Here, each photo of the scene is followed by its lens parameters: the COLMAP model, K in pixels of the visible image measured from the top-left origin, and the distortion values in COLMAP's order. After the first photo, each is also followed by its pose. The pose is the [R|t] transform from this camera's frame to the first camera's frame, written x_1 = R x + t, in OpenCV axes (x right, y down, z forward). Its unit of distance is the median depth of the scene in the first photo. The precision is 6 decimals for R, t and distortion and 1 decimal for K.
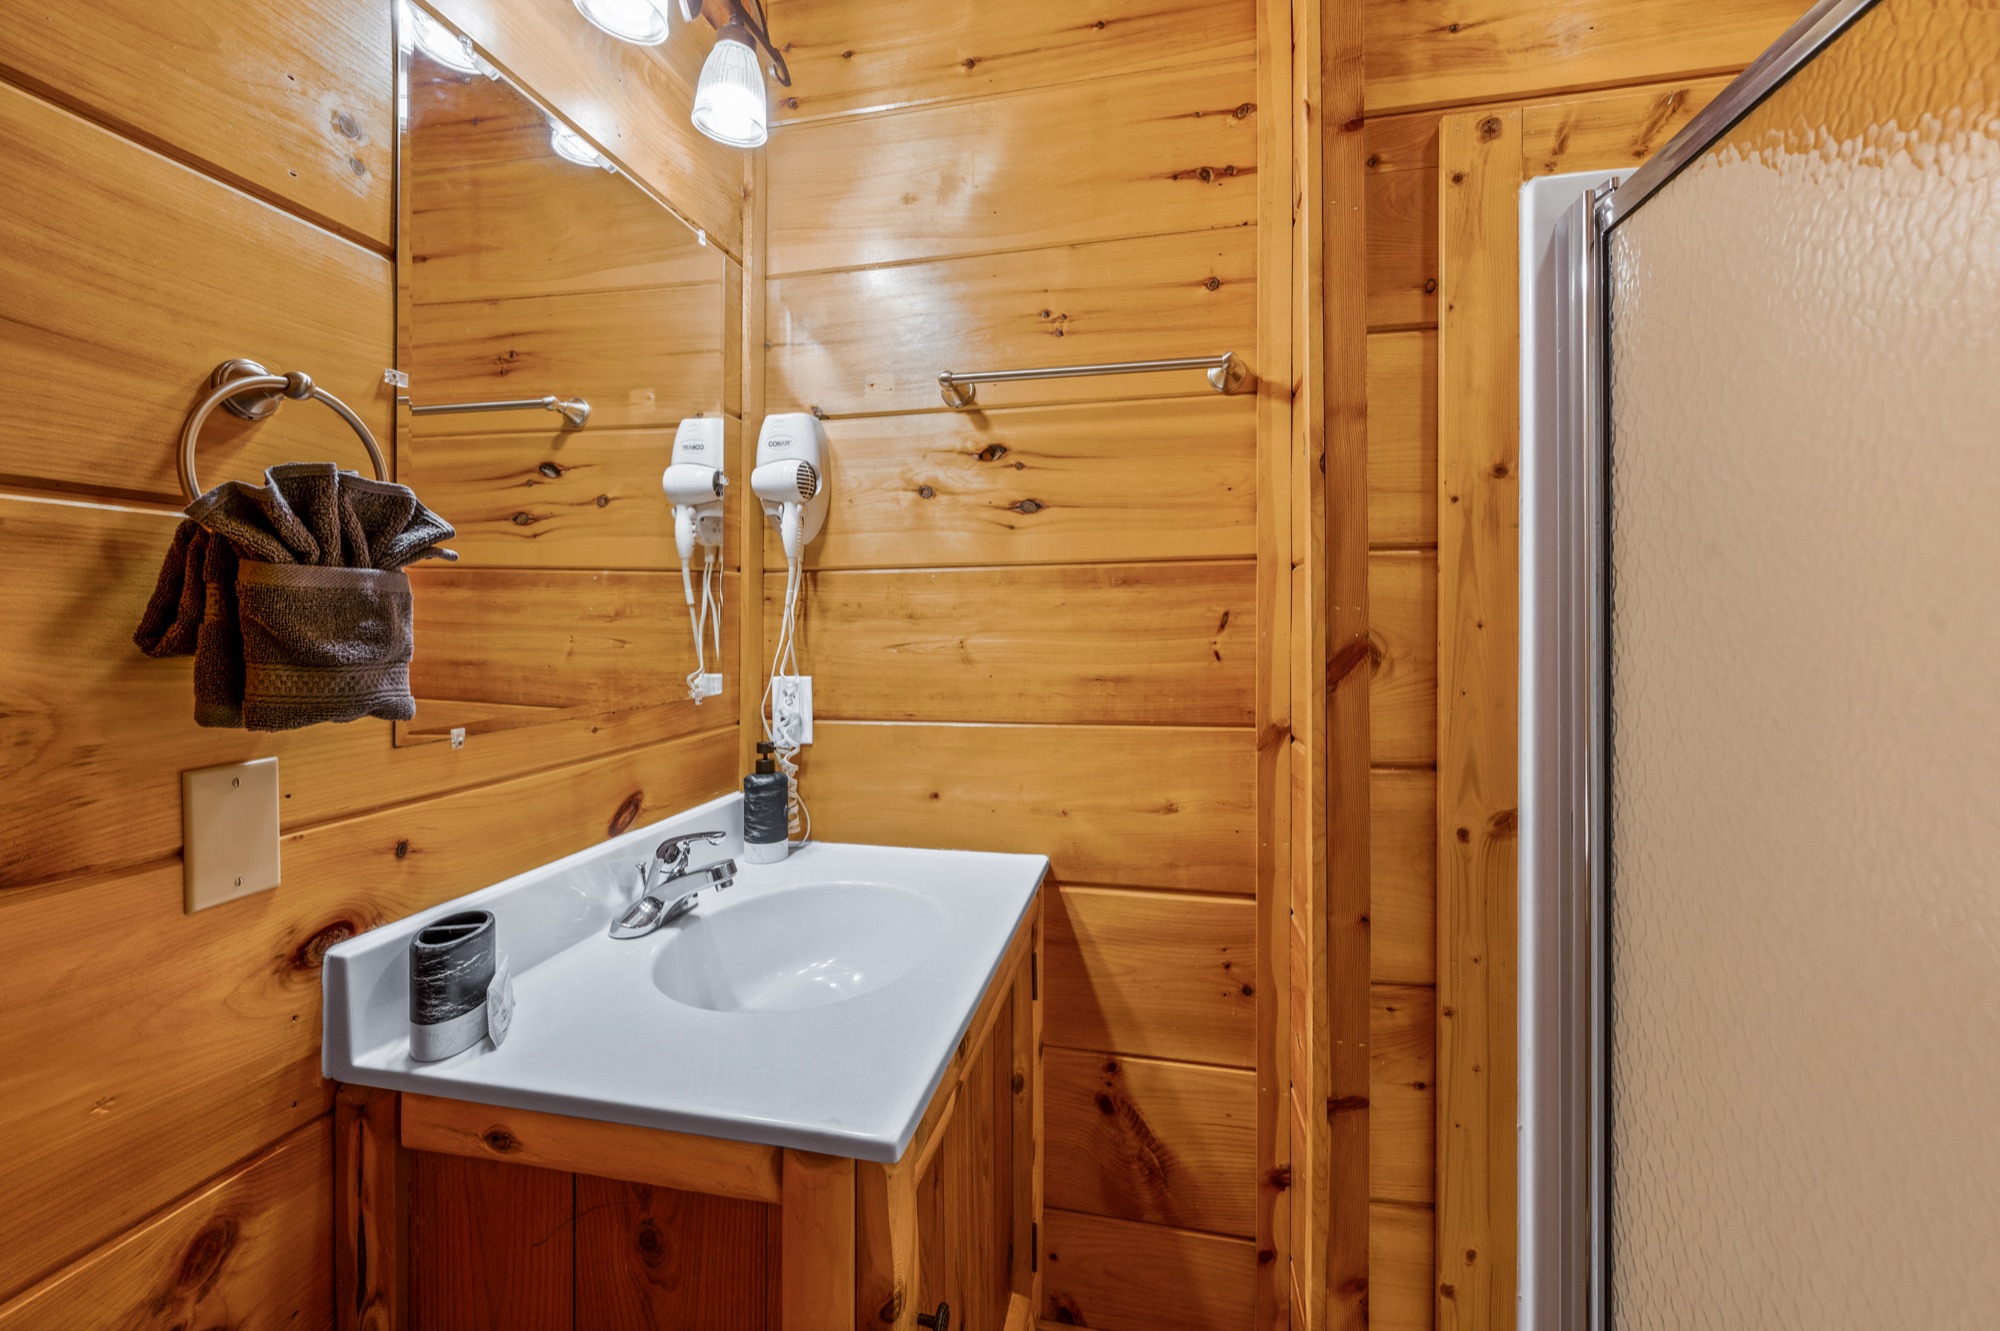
lens RADIAL K [[808.7, 0, 1002.9], [0, 808.7, 615.8], [0, 0, 1]] dist [-0.000823, -0.000144]
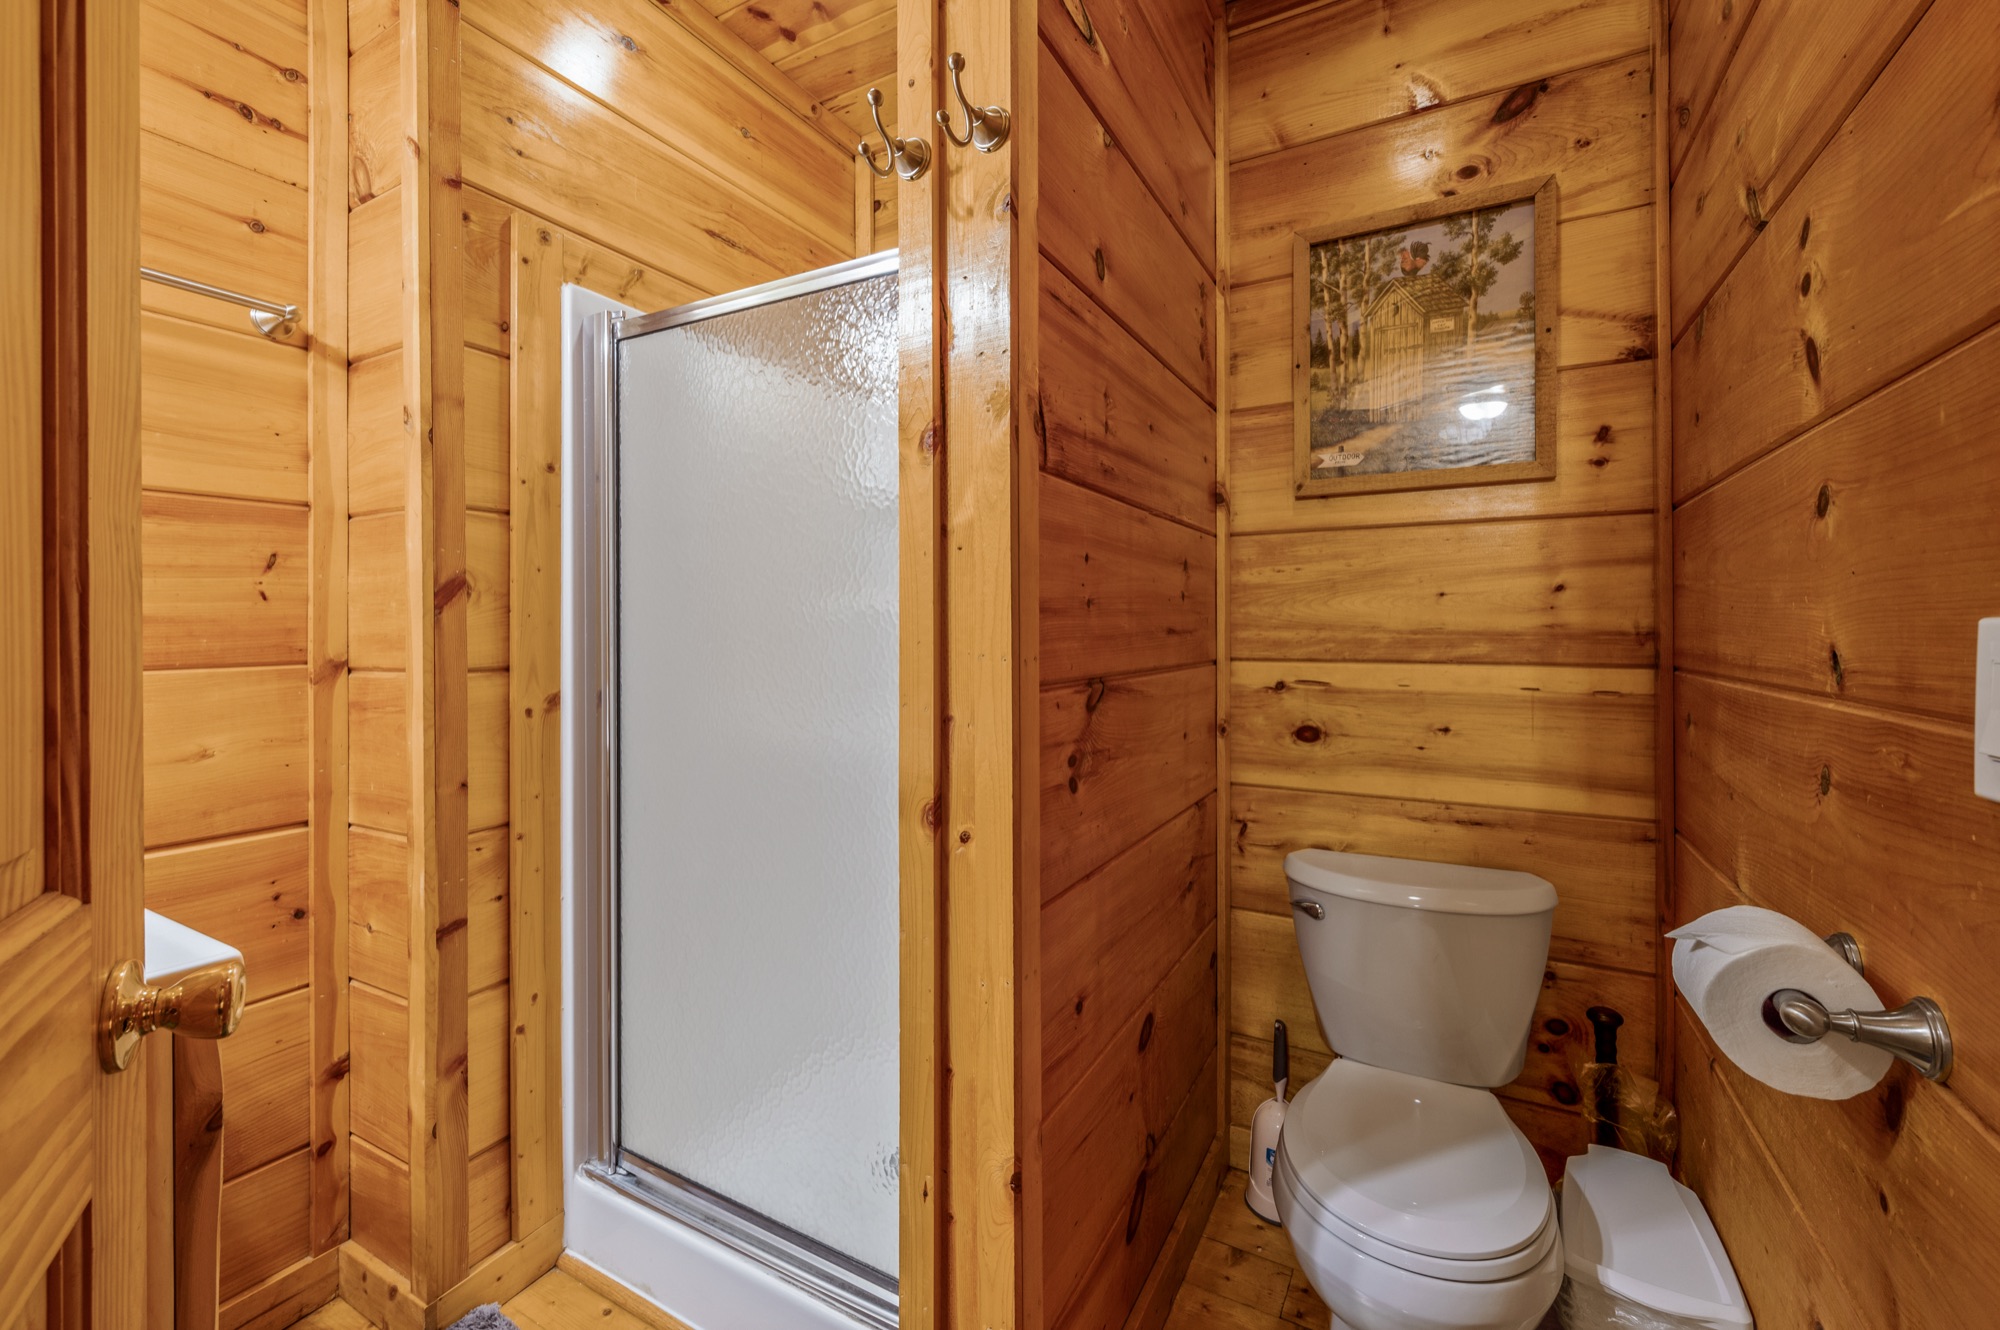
lens RADIAL K [[808.7, 0, 1002.9], [0, 808.7, 615.3], [0, 0, 1]] dist [-0.000823, -0.000144]
pose [[0.273834, 0.011733, 0.961706, -0.577469], [0.000042, 0.999925, -0.012212, 0.109448], [-0.961777, 0.003384, 0.273813, -0.212472]]
